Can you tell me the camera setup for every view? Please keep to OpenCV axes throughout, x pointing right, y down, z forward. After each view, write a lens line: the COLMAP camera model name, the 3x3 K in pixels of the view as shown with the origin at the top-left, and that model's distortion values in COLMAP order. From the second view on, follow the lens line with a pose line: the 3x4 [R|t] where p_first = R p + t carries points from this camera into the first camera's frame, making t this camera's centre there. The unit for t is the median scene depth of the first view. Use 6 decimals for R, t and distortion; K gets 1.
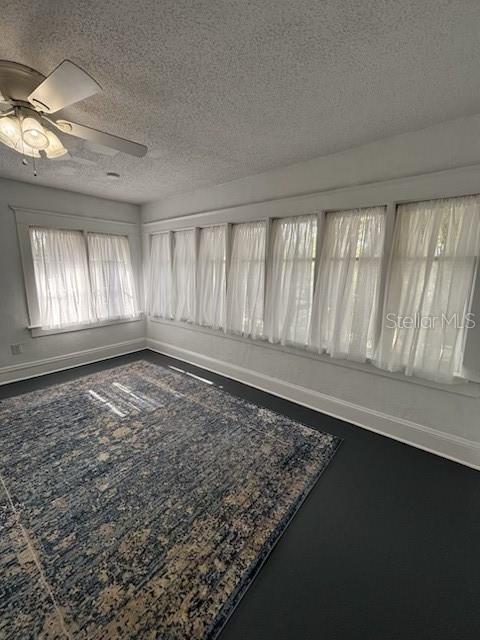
lens RADIAL K [[259.2, 0, 239.1], [0, 259.2, 319.0], [0, 0, 1]] dist [-0.002273, 0.004284]
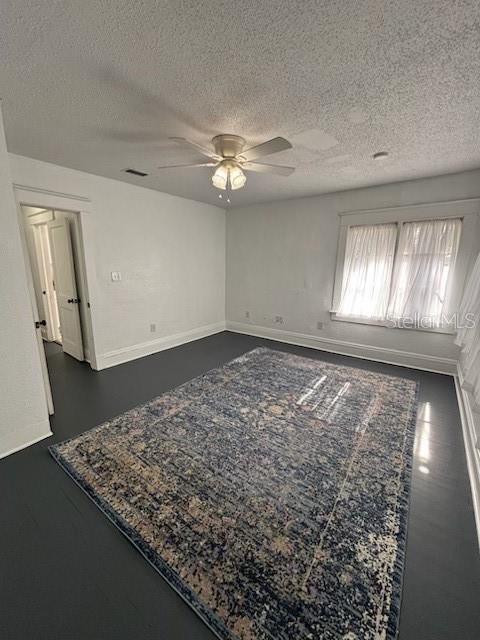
lens RADIAL K [[259.2, 0, 239.1], [0, 259.2, 319.0], [0, 0, 1]] dist [-0.002273, 0.004284]
pose [[0.058680, 0.209513, -0.976043, 0.468987], [-0.190060, 0.962189, 0.195113, -0.110115], [0.980017, 0.174057, 0.096282, 0.569865]]
